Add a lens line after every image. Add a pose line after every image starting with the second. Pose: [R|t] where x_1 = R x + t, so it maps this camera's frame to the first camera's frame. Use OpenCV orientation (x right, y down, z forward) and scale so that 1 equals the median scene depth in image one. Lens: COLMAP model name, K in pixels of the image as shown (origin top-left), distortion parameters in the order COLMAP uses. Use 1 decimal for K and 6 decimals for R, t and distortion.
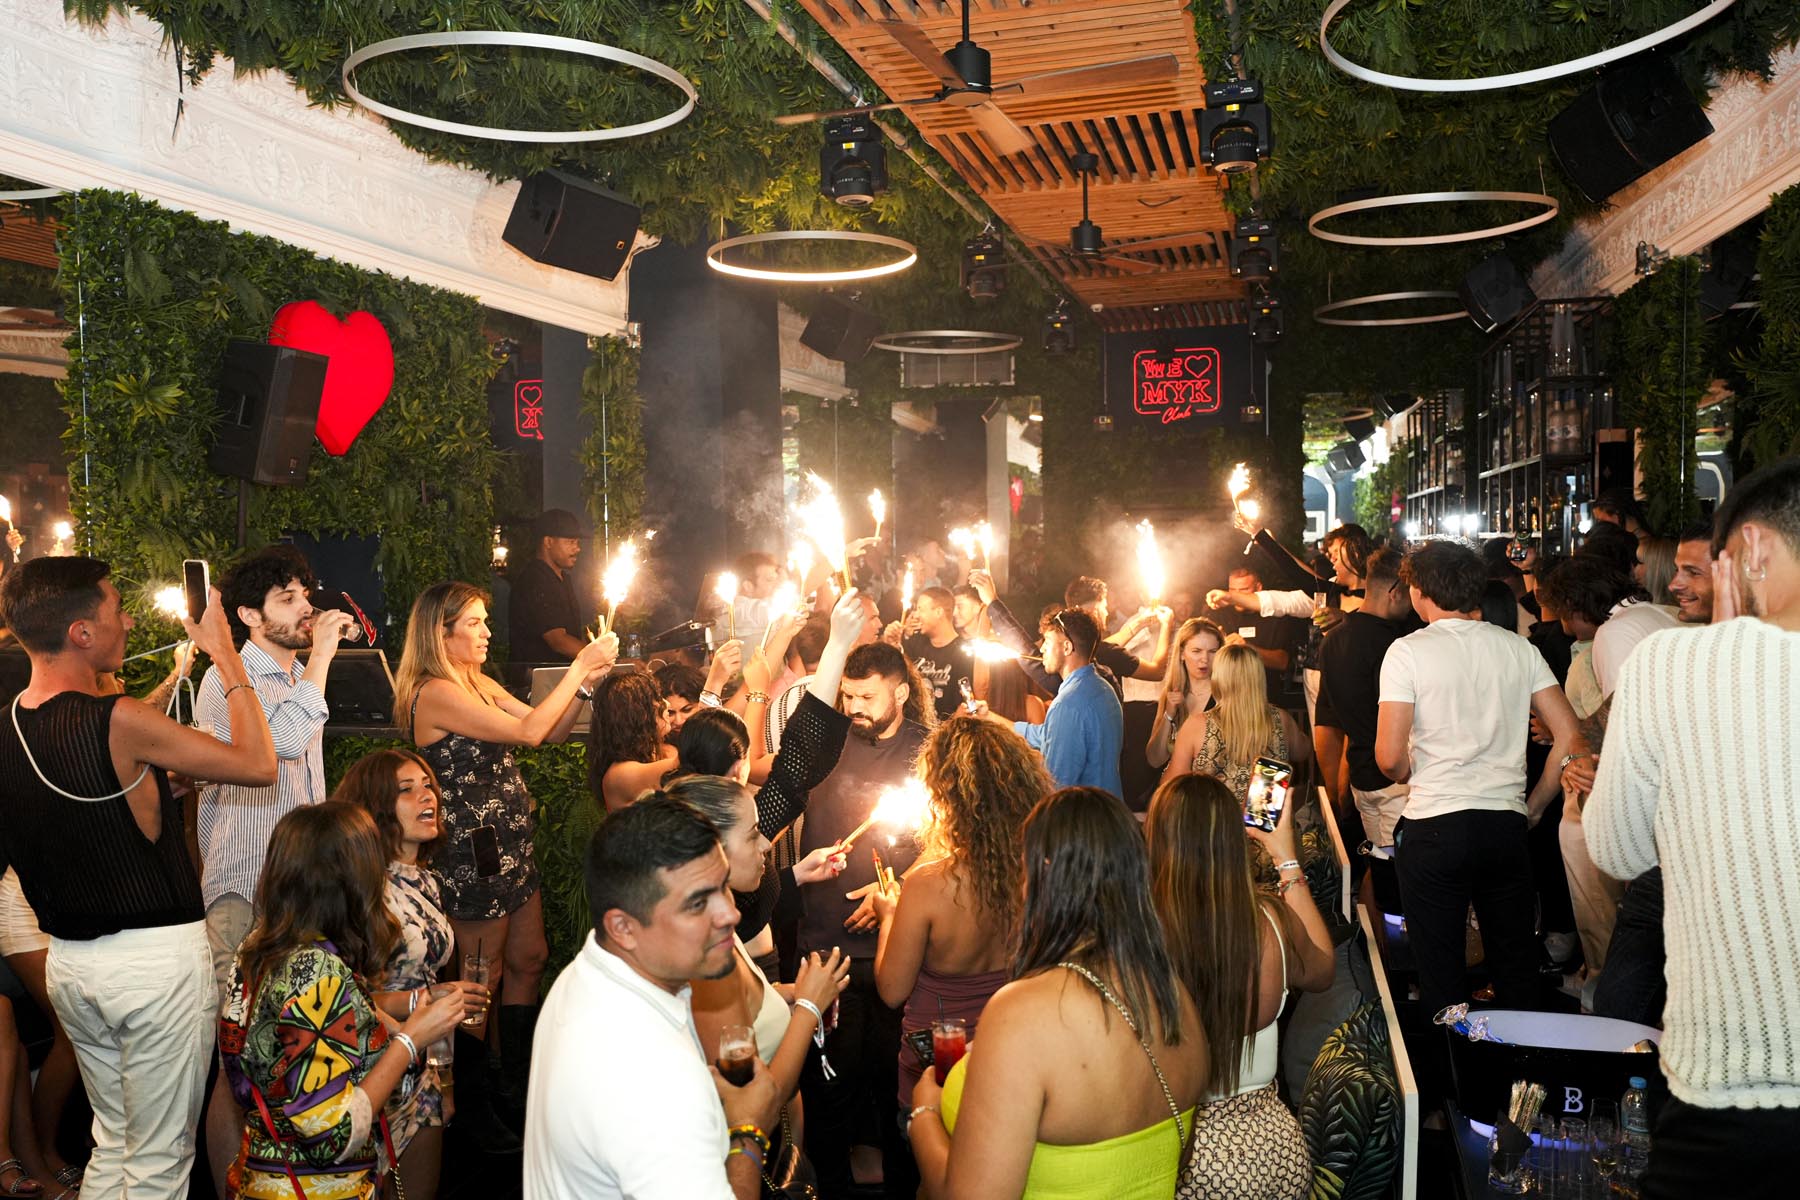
lens RADIAL K [[1450.9, 0, 900.0], [0, 1450.9, 600.0], [0, 0, 1]] dist [-0.008499, 0.043498]
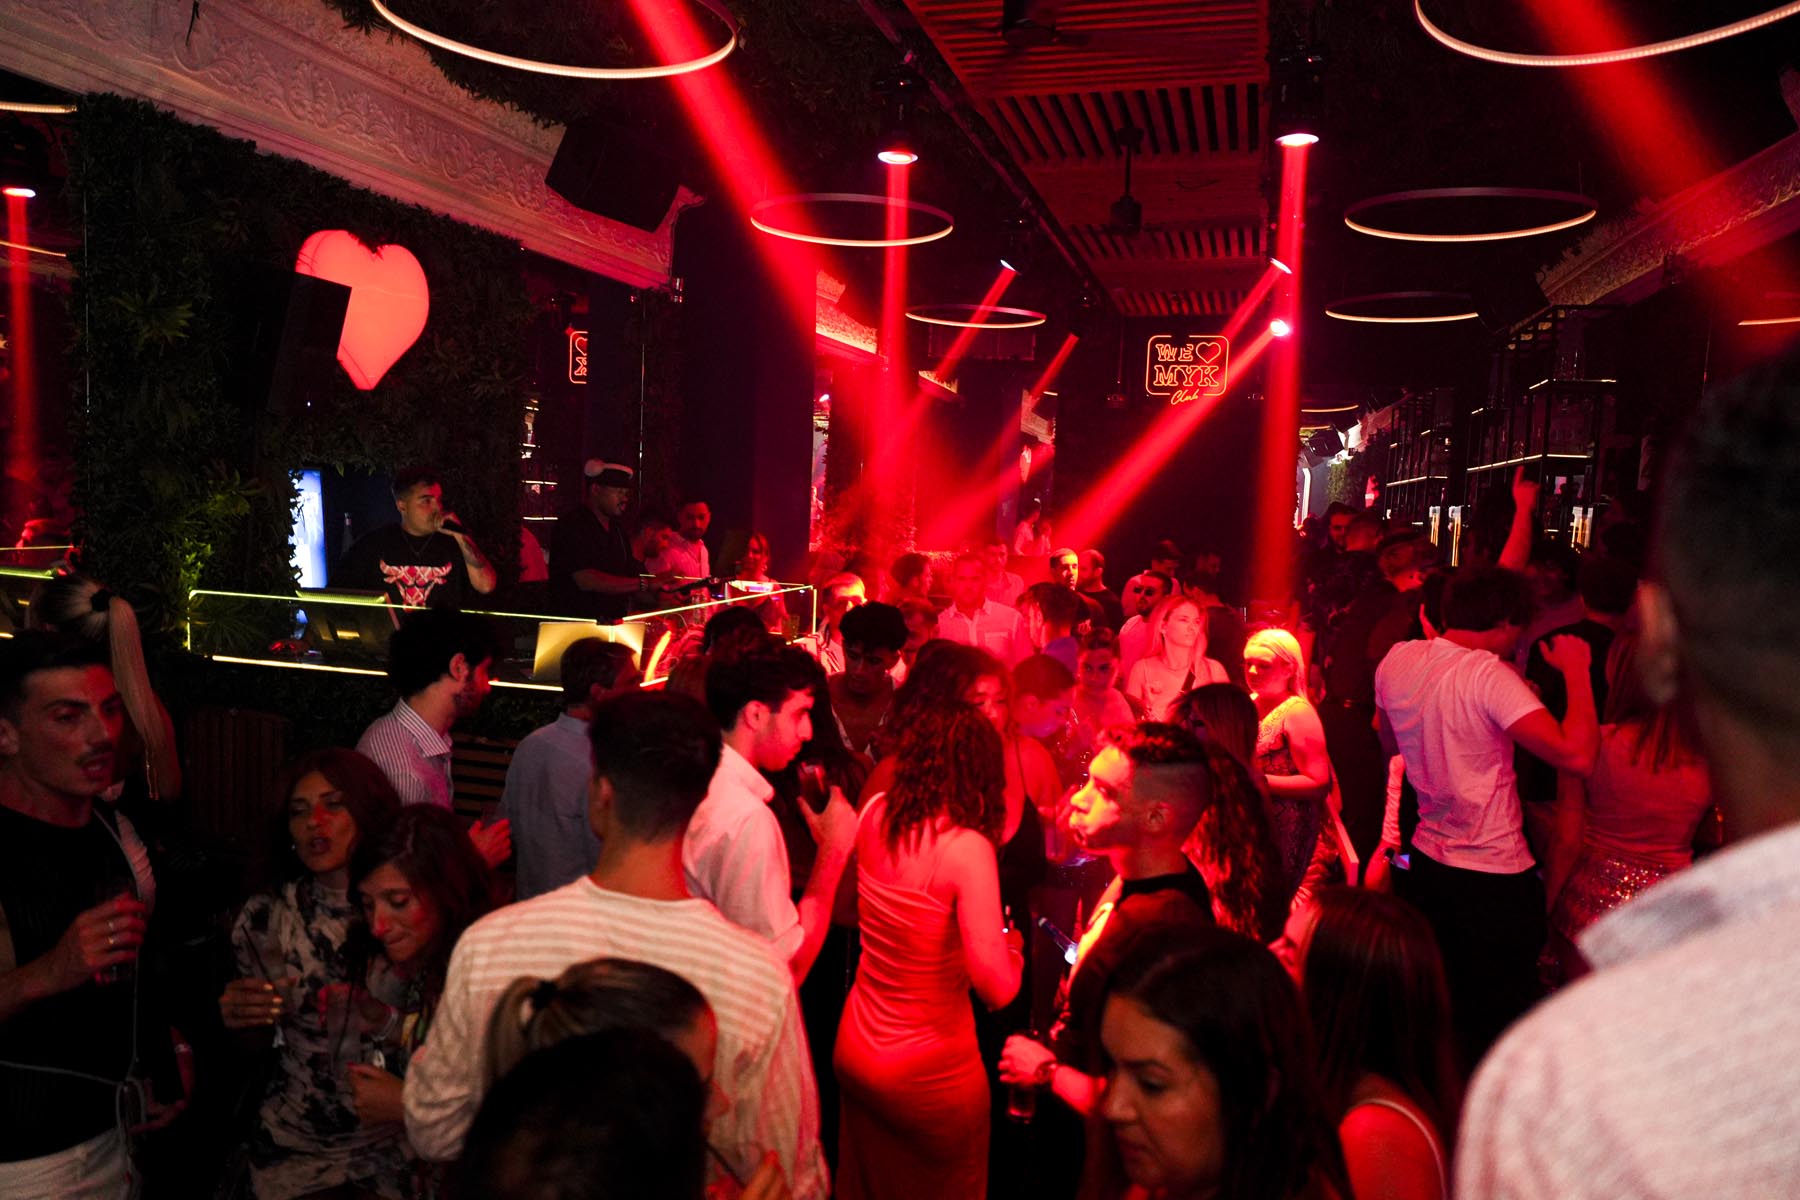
lens RADIAL K [[1260.1, 0, 900.0], [0, 1260.1, 600.0], [0, 0, 1]] dist [0.003487, 0.001816]
pose [[0.998301, 0.057864, -0.006779, -0.005646], [-0.057518, 0.997407, 0.043264, -0.011912], [0.009265, -0.042801, 0.999041, 0.111711]]
